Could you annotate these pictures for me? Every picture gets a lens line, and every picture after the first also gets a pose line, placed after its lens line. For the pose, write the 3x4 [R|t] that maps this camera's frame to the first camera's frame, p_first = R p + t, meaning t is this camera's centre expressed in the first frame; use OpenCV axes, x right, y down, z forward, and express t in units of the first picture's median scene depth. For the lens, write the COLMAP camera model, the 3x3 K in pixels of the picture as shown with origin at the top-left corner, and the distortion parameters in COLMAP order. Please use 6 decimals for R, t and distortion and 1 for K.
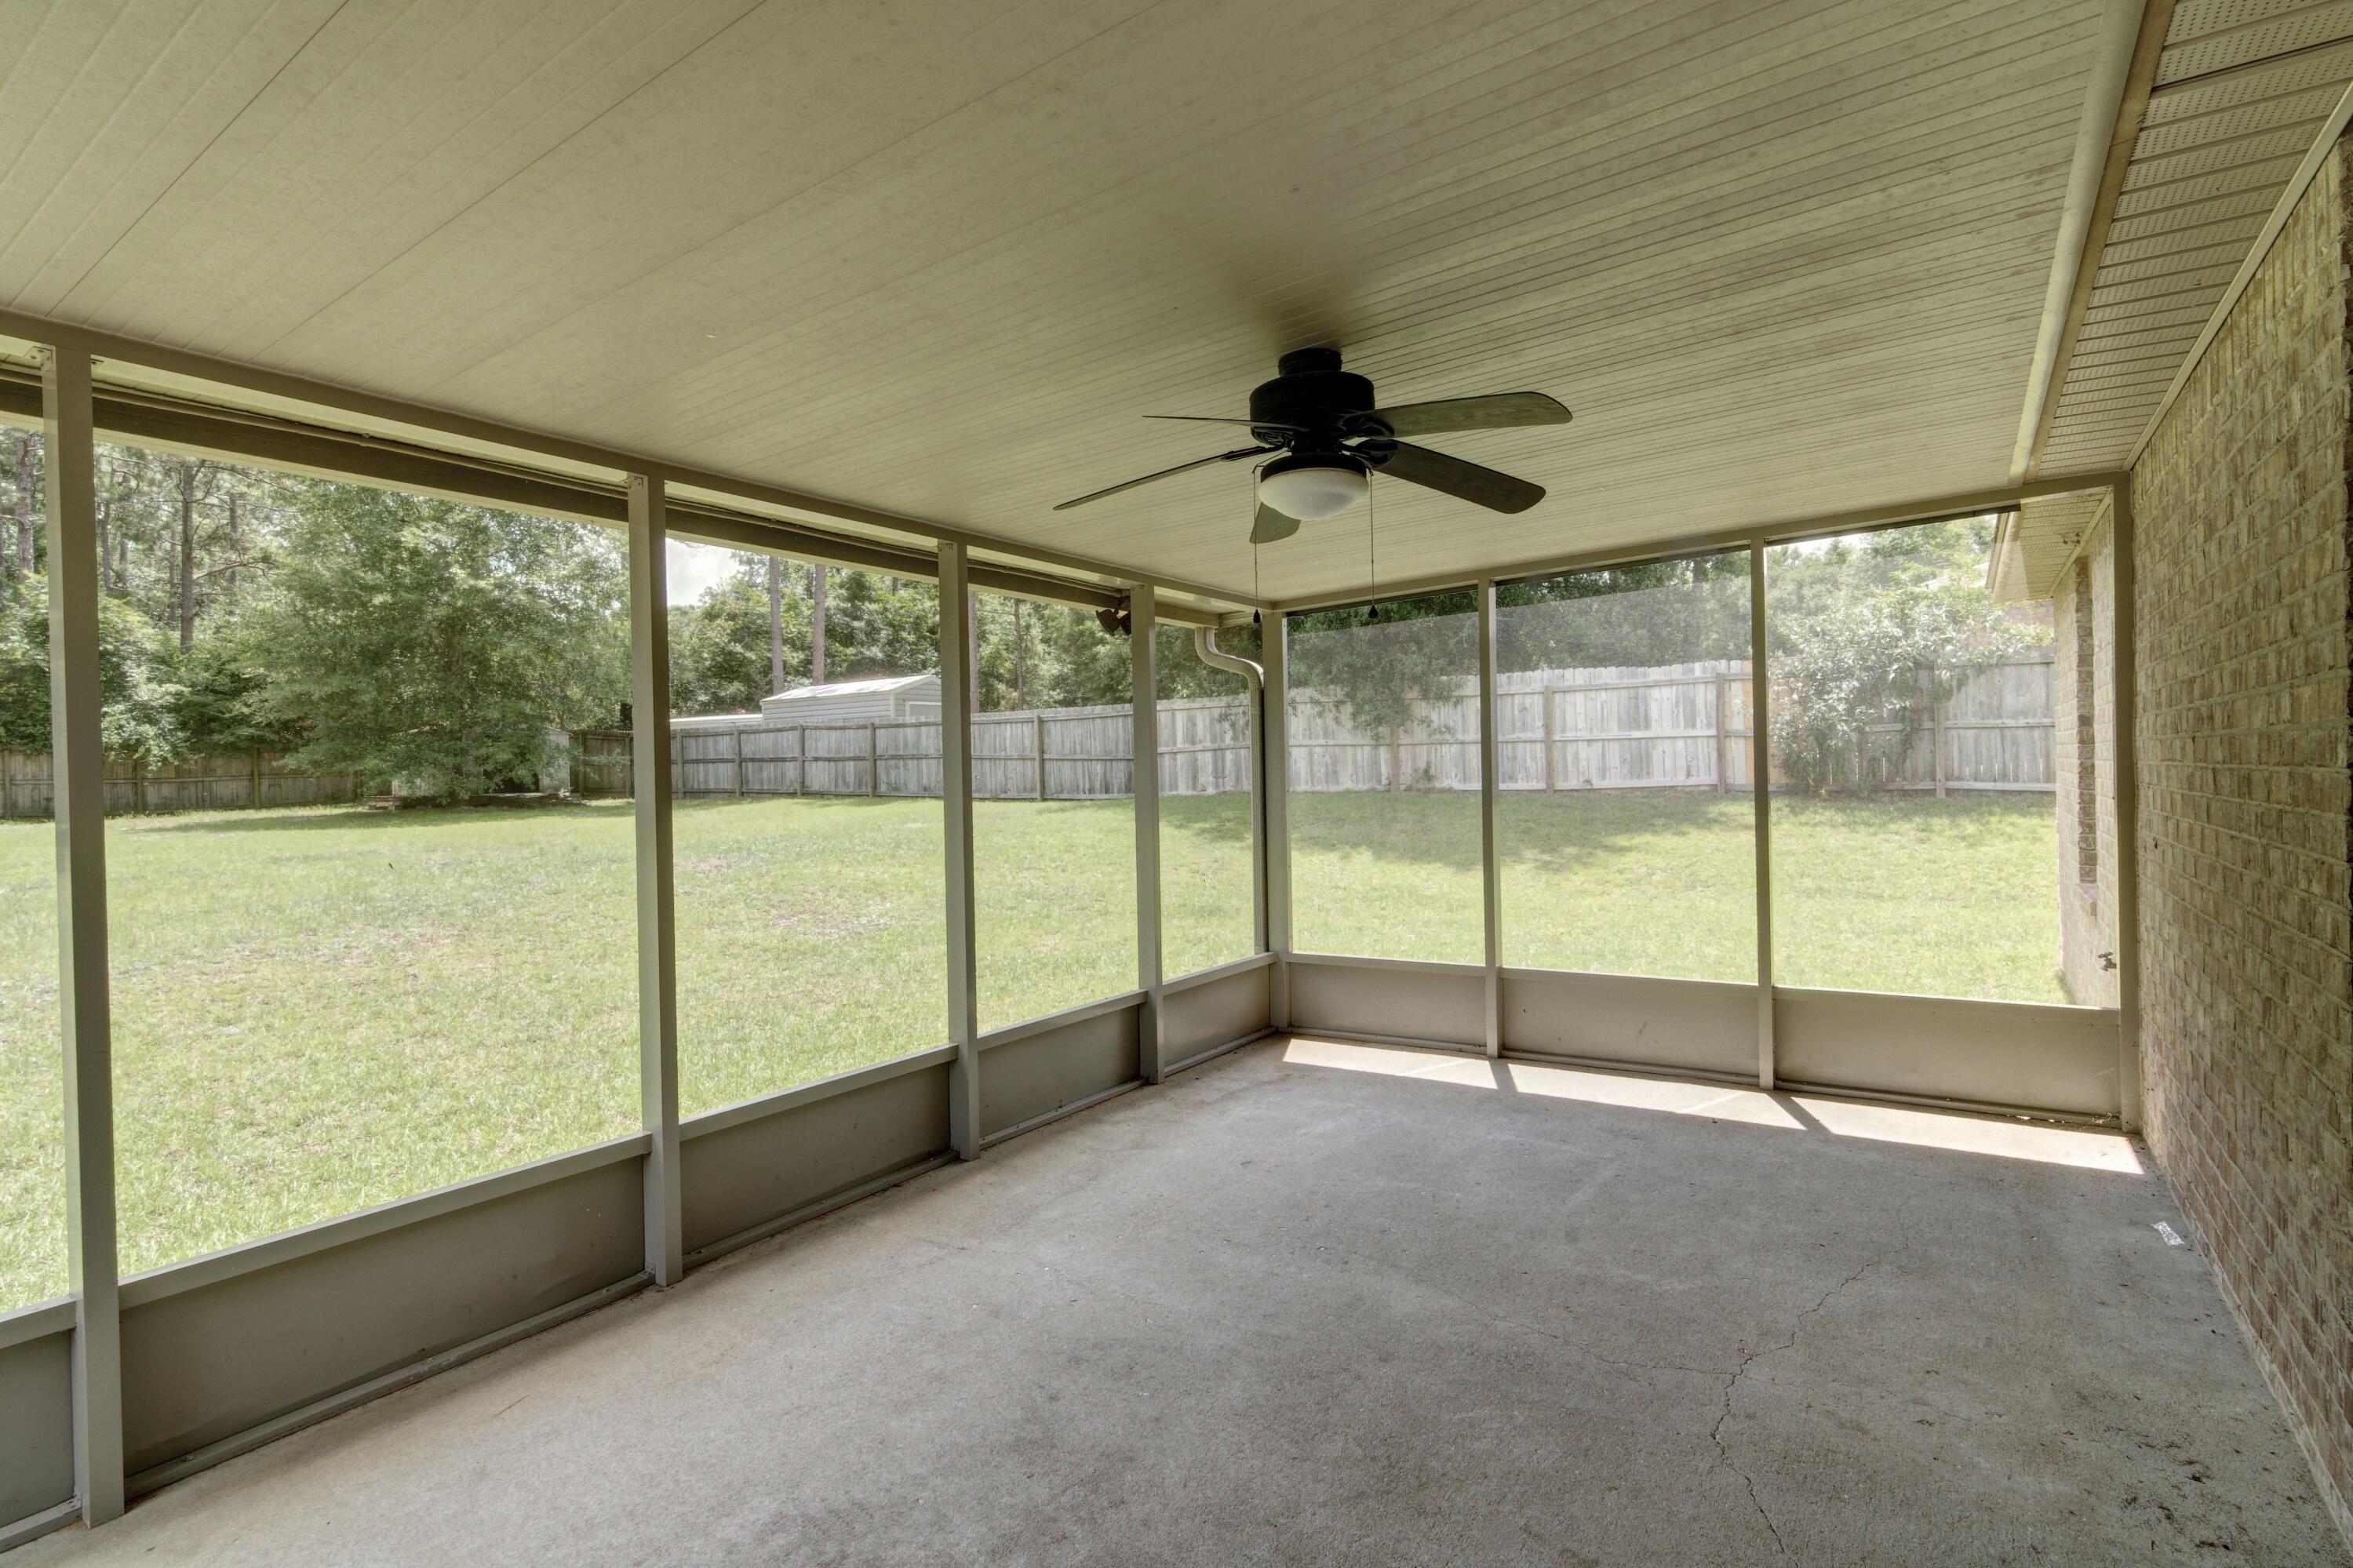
lens RADIAL K [[1131.7, 0, 1208.8], [0, 1131.7, 771.5], [0, 0, 1]] dist [0.019226, -0.002807]
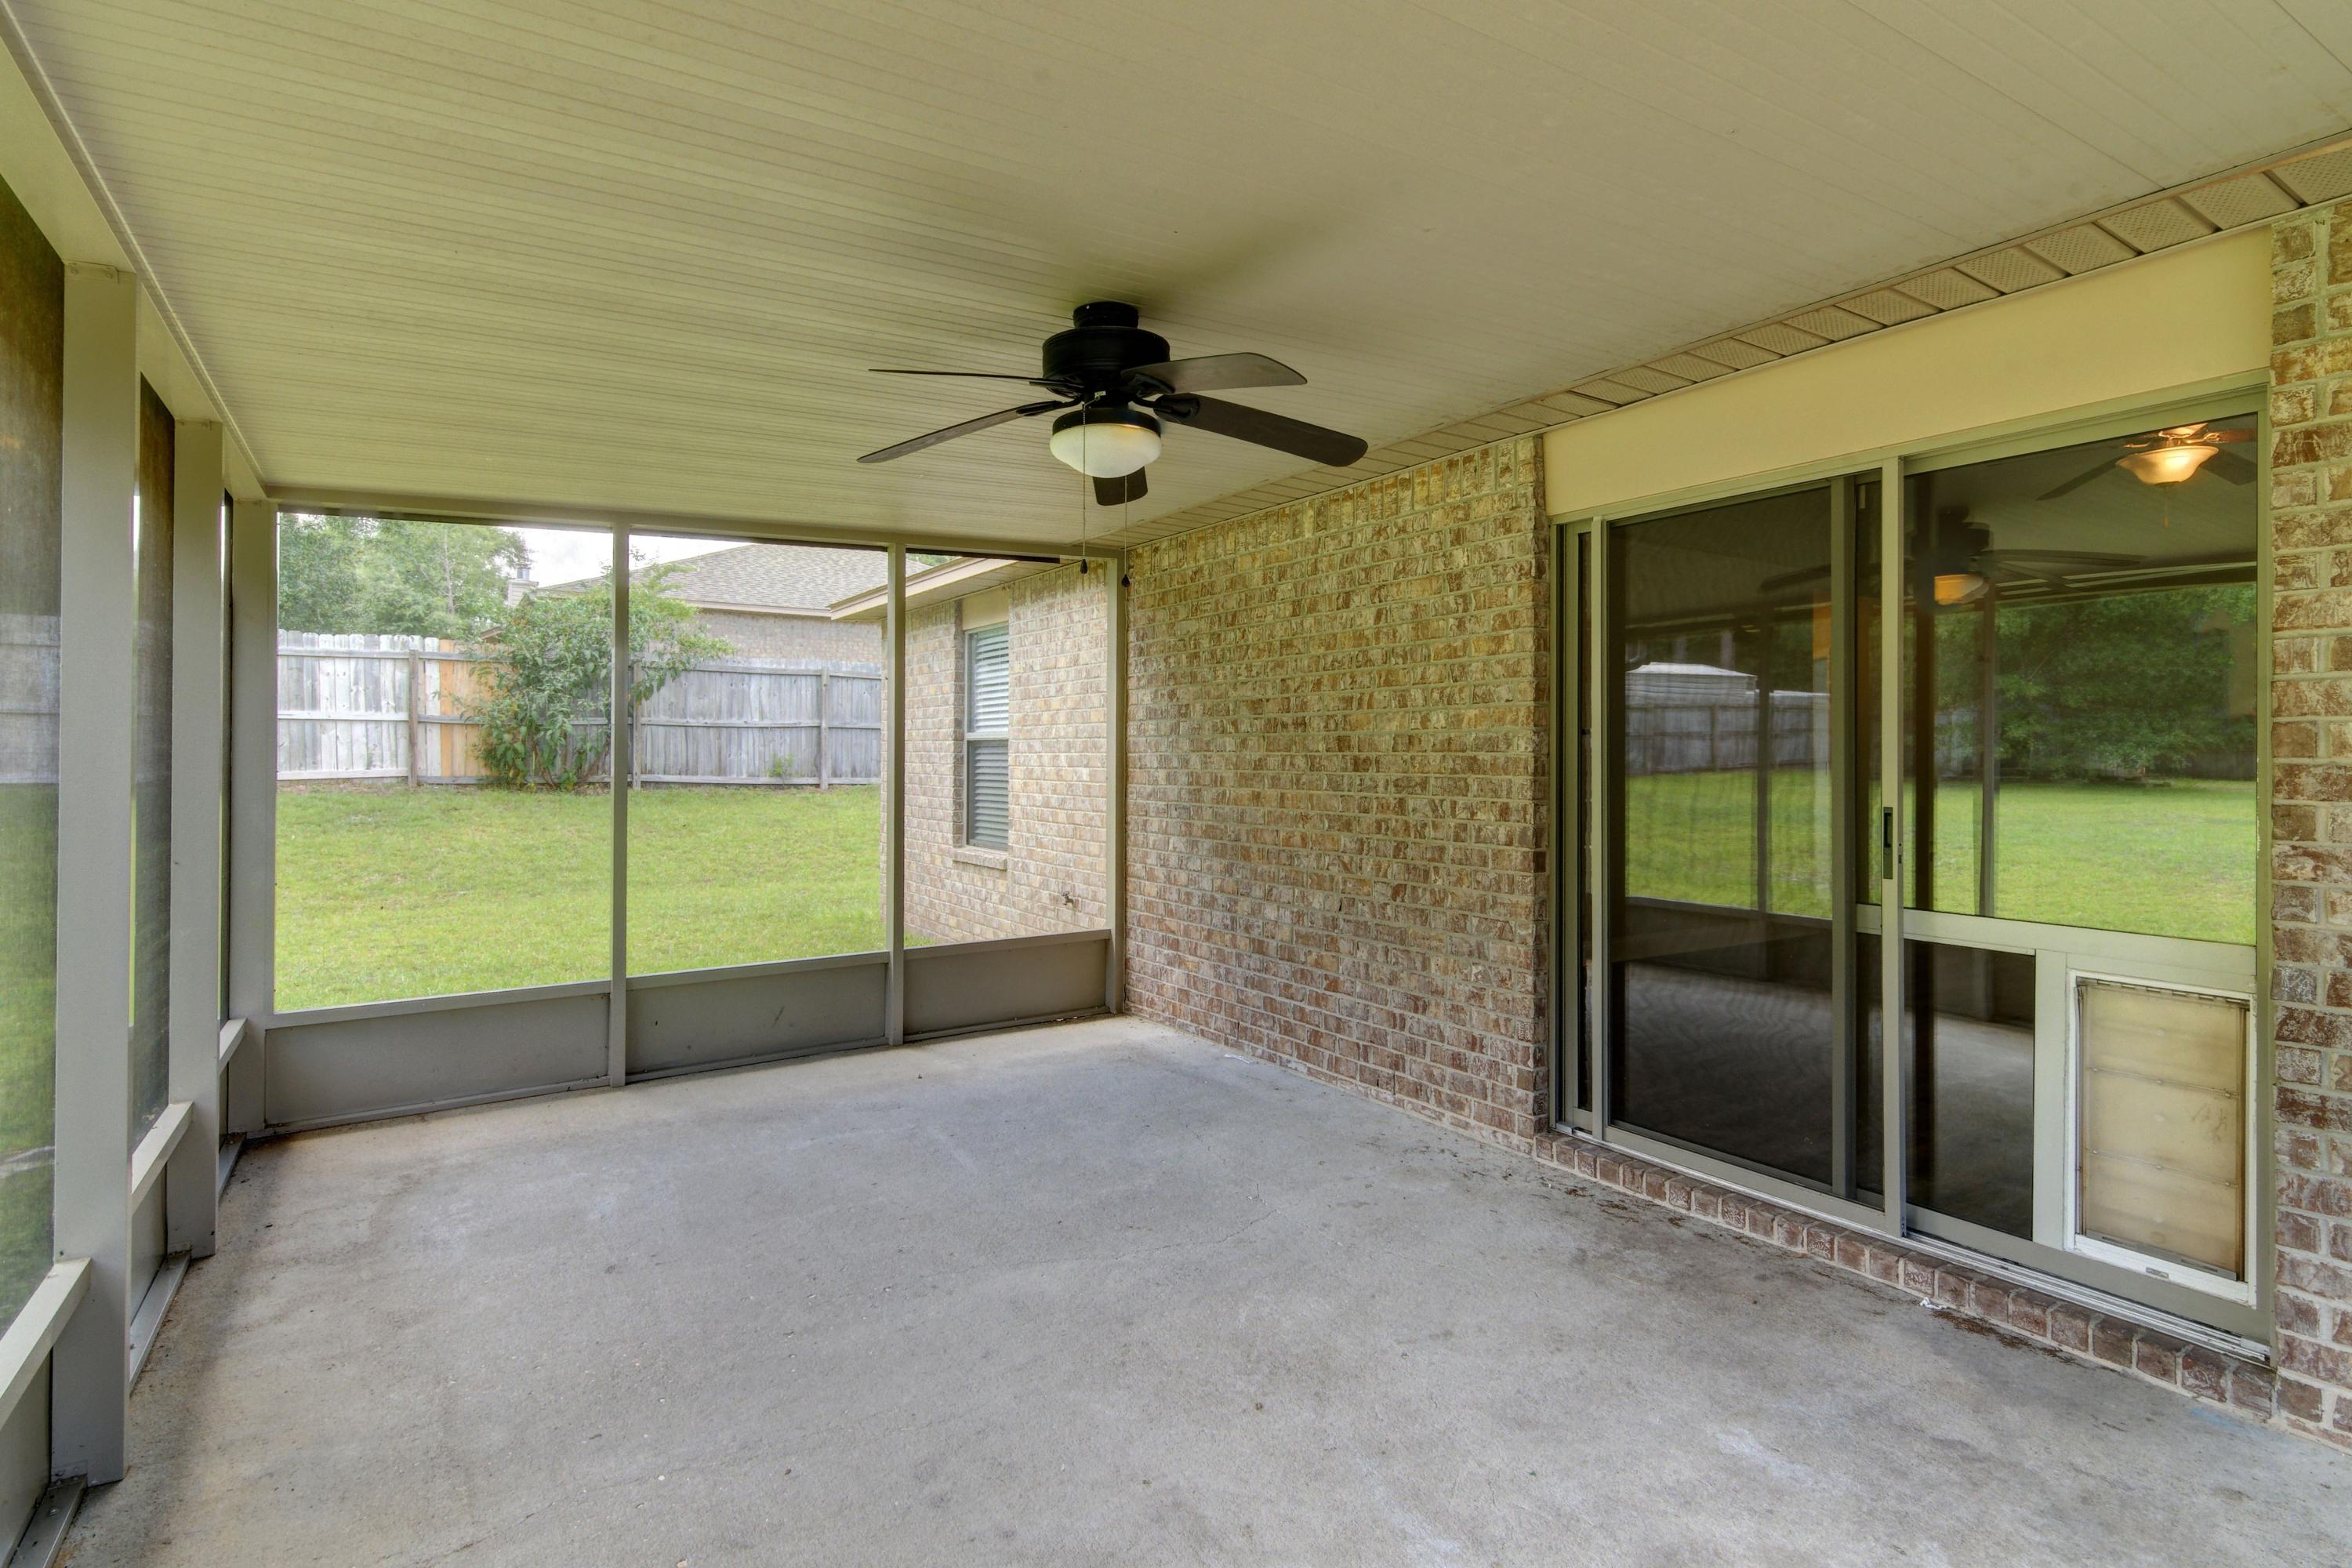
lens RADIAL K [[1131.4, 0, 1173.1], [0, 1131.4, 746.7], [0, 0, 1]] dist [0.019226, -0.002807]
pose [[0.420121, 0.028095, 0.907033, -0.119127], [-0.014057, 0.999602, -0.024451, 0.002568], [-0.907359, -0.002477, 0.420348, 0.080427]]
